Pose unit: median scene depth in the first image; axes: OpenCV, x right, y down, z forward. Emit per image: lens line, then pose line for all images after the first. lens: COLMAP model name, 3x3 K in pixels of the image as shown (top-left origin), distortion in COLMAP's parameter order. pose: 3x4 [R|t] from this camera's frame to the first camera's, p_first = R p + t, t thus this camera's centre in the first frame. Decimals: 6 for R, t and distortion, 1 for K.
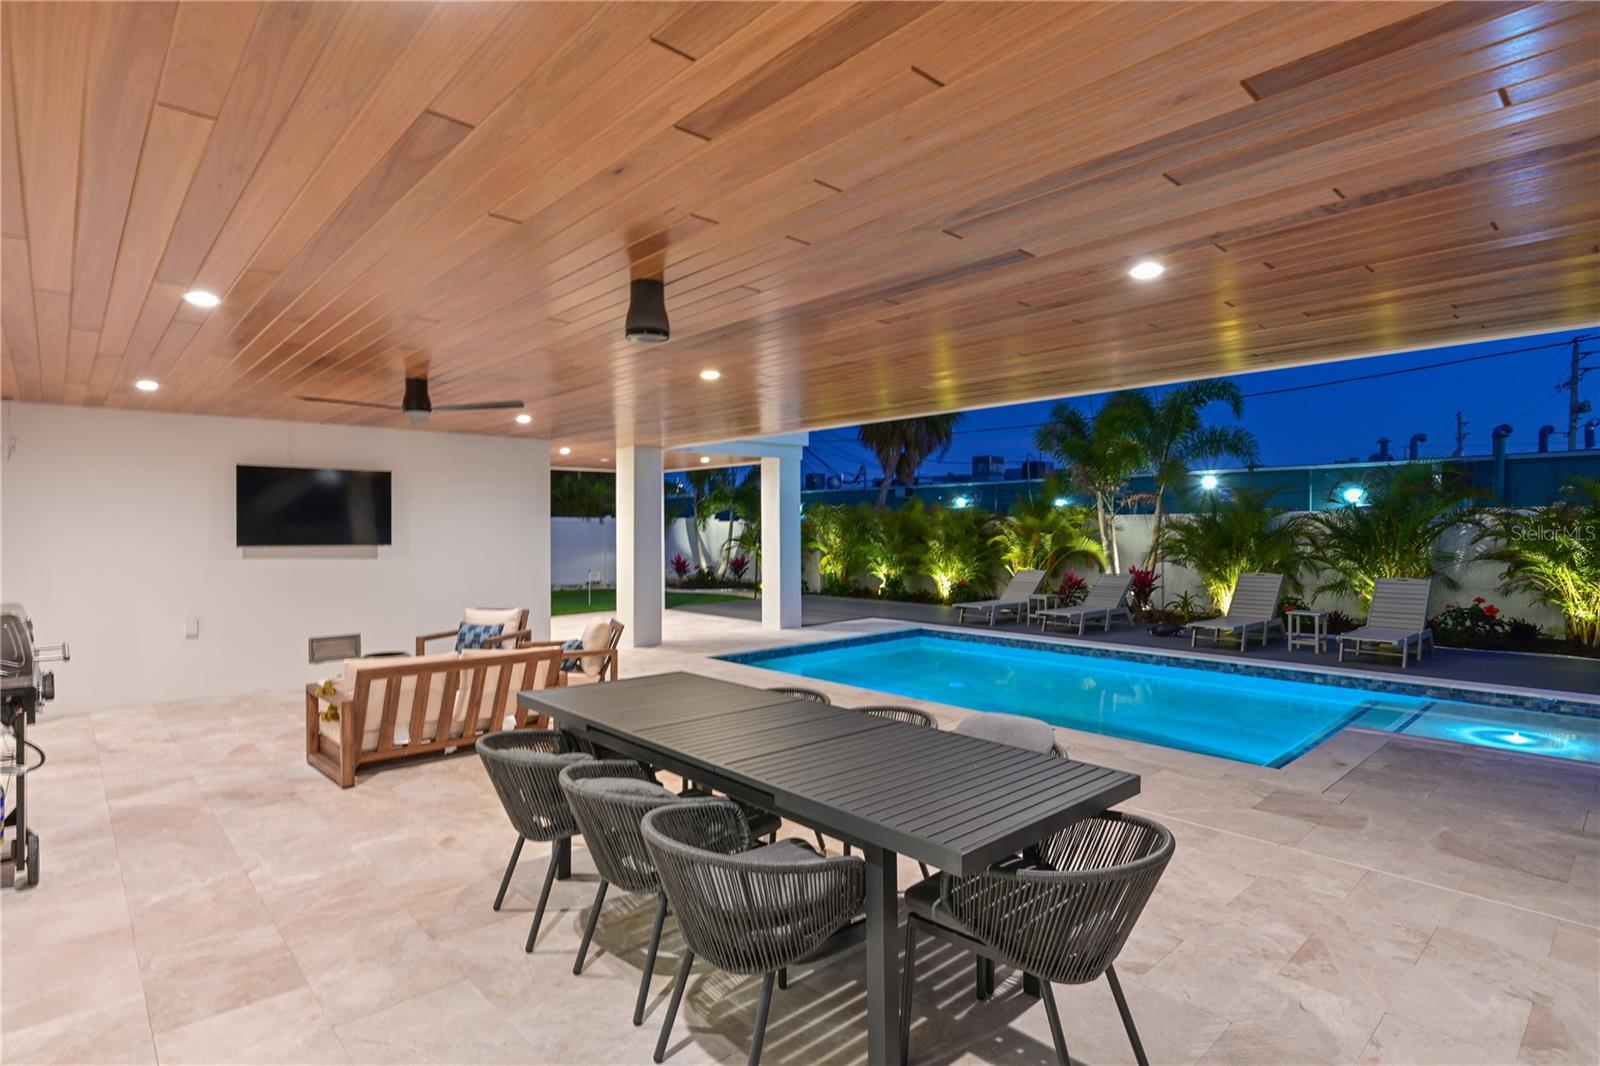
lens RADIAL K [[825.7, 0, 800.0], [0, 825.7, 533.0], [0, 0, 1]] dist [-0.008640, -0.001392]
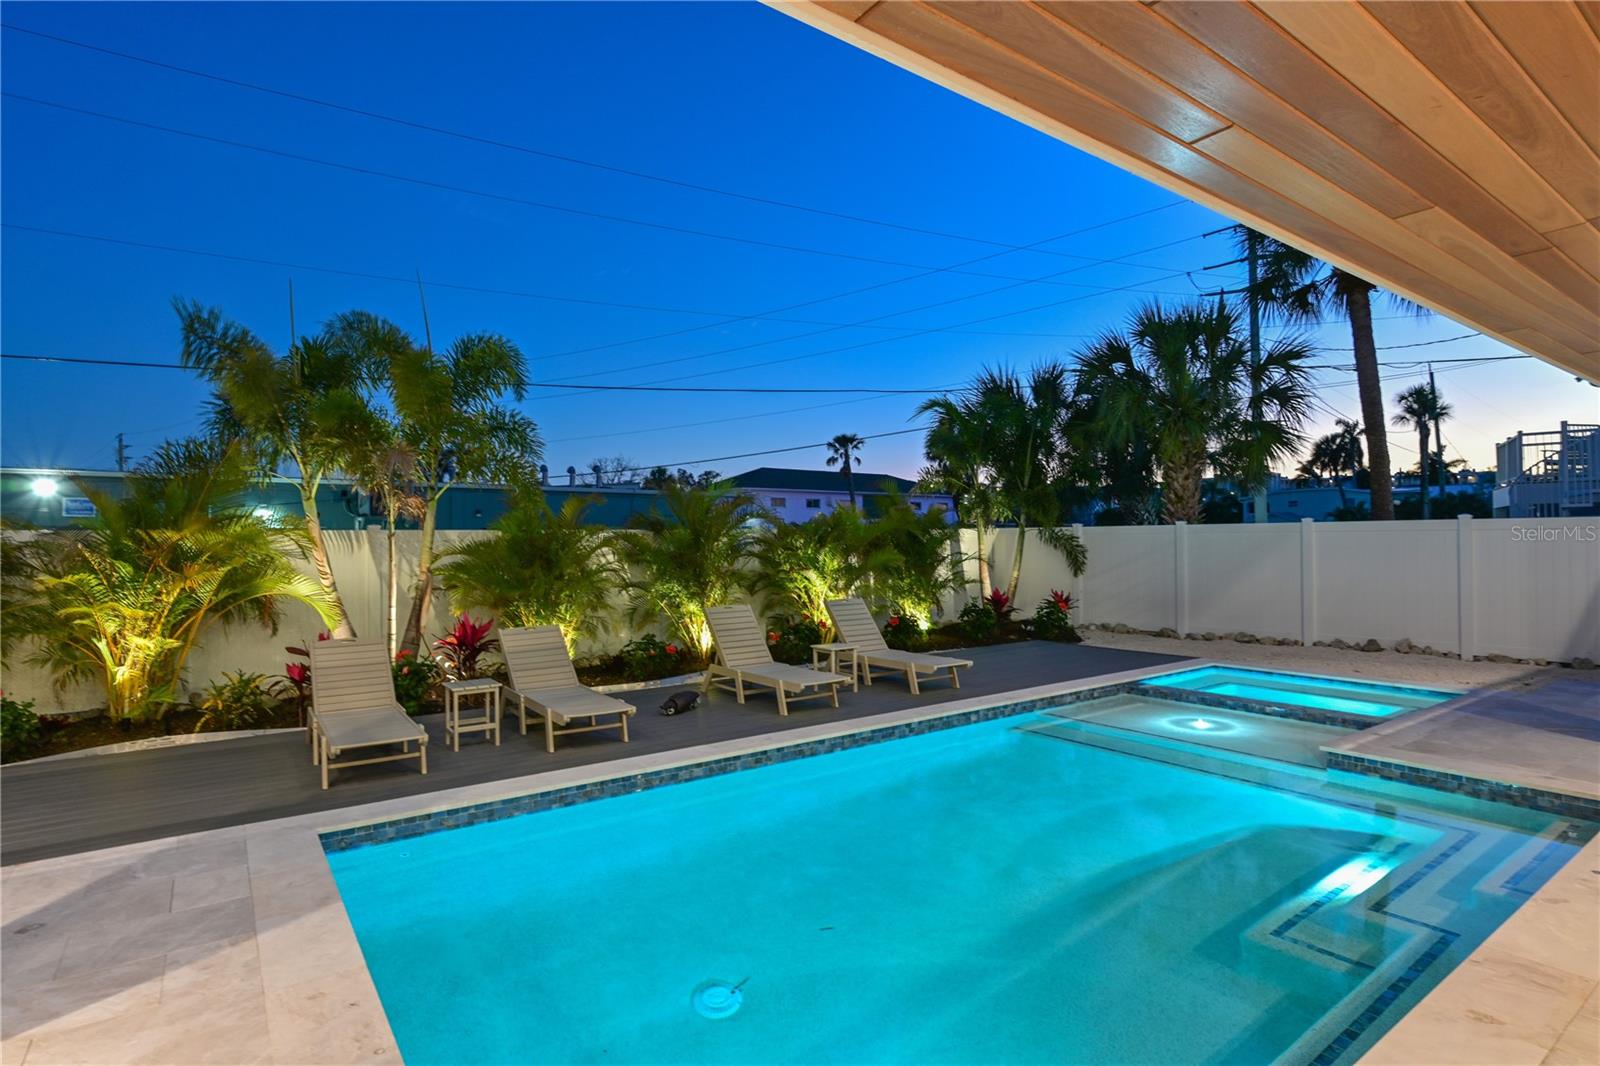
lens RADIAL K [[825.7, 0, 800.0], [0, 825.7, 533.0], [0, 0, 1]] dist [-0.008640, -0.001392]
pose [[0.105817, 0.018194, 0.994219, -0.232390], [0.019935, 0.999593, -0.020415, -0.003829], [-0.994186, 0.021980, 0.105411, 0.944320]]
